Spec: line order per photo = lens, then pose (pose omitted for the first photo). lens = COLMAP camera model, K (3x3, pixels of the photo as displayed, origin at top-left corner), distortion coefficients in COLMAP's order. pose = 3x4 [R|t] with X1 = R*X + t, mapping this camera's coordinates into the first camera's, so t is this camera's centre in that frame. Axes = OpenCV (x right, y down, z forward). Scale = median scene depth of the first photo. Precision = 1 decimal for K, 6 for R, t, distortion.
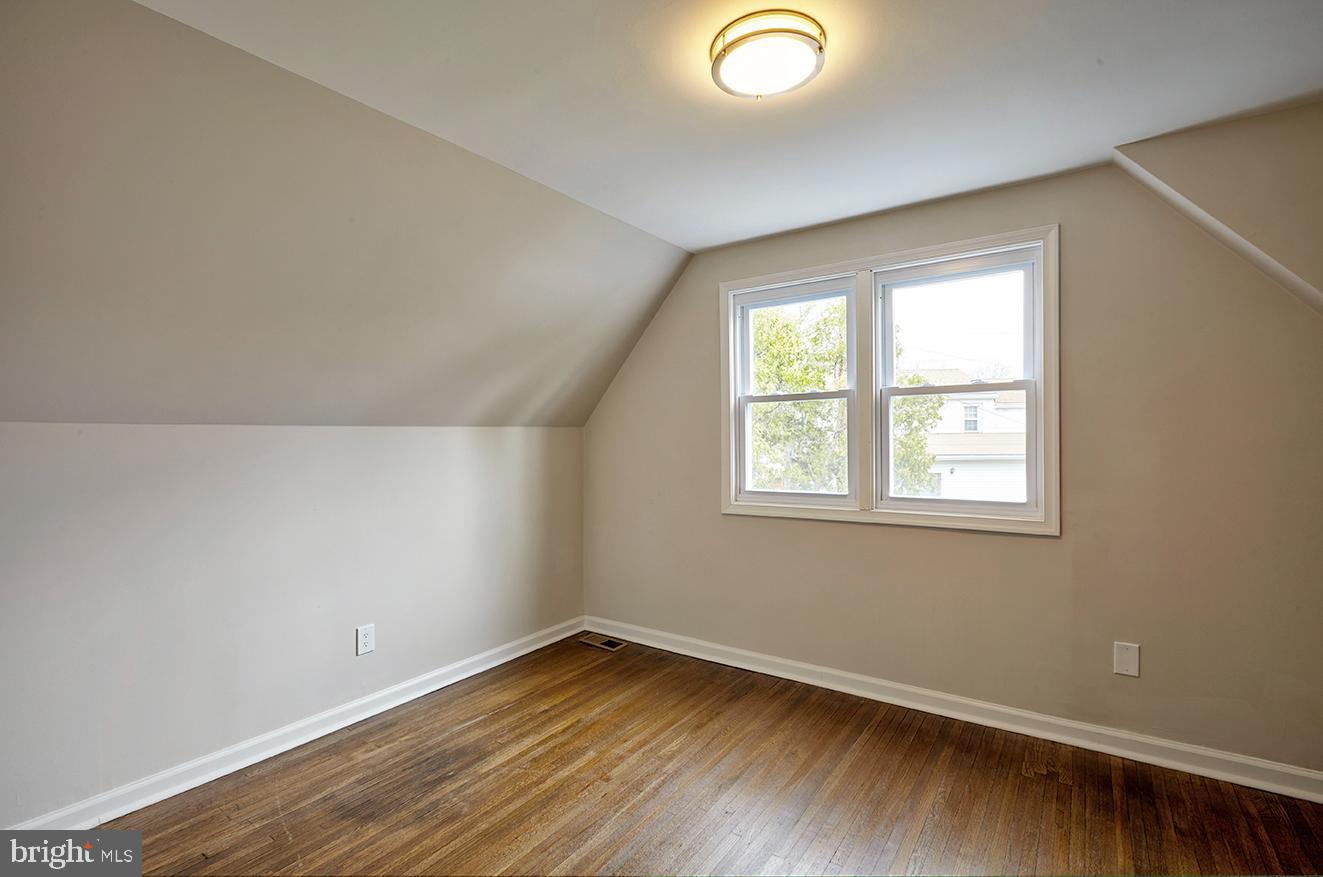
lens RADIAL K [[598.2, 0, 669.5], [0, 598.2, 444.4], [0, 0, 1]] dist [0.000250, -0.000266]
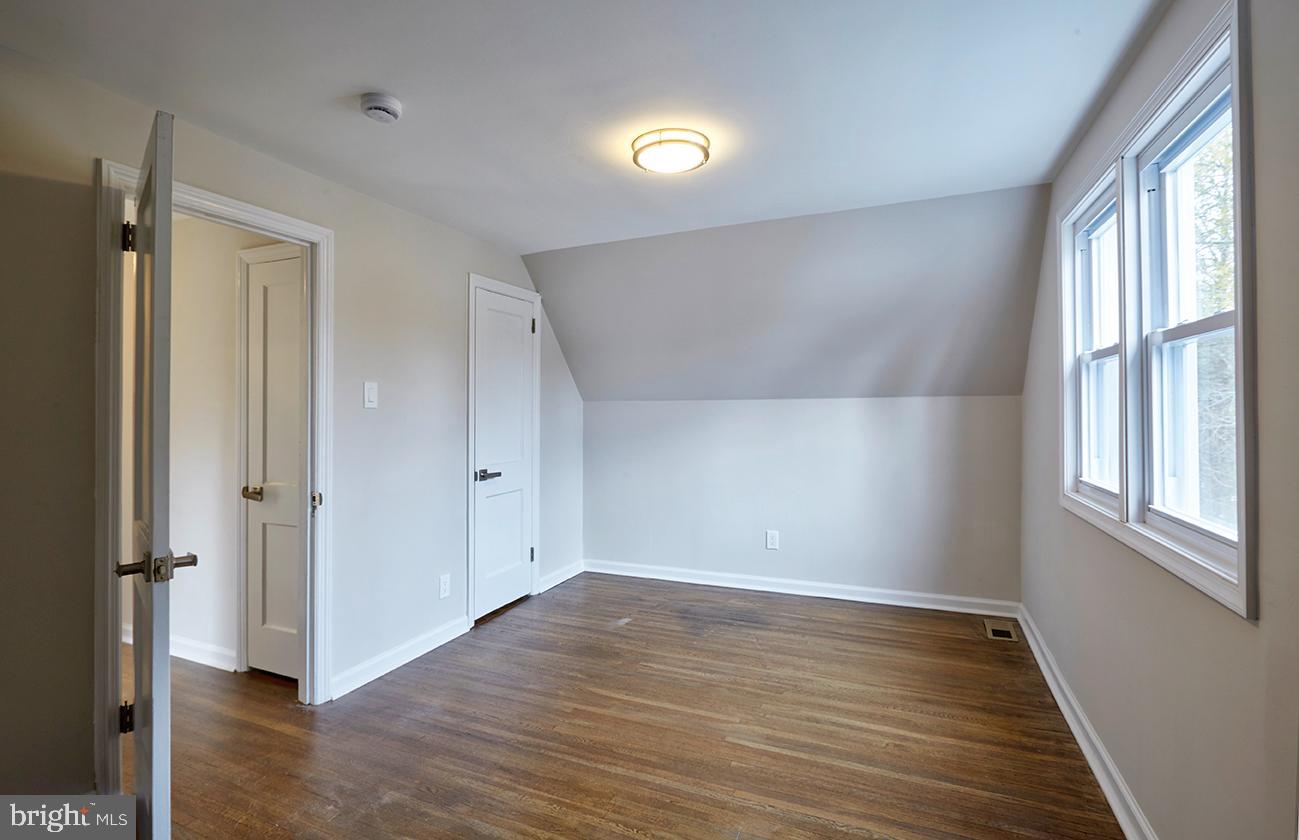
lens RADIAL K [[599.5, 0, 625.7], [0, 599.5, 403.7], [0, 0, 1]] dist [0.000182, -0.000259]
pose [[0.185324, 0.003973, -0.982669, 0.896173], [-0.002150, 0.999991, 0.003638, -0.024202], [0.982675, 0.001439, 0.185331, 0.345582]]
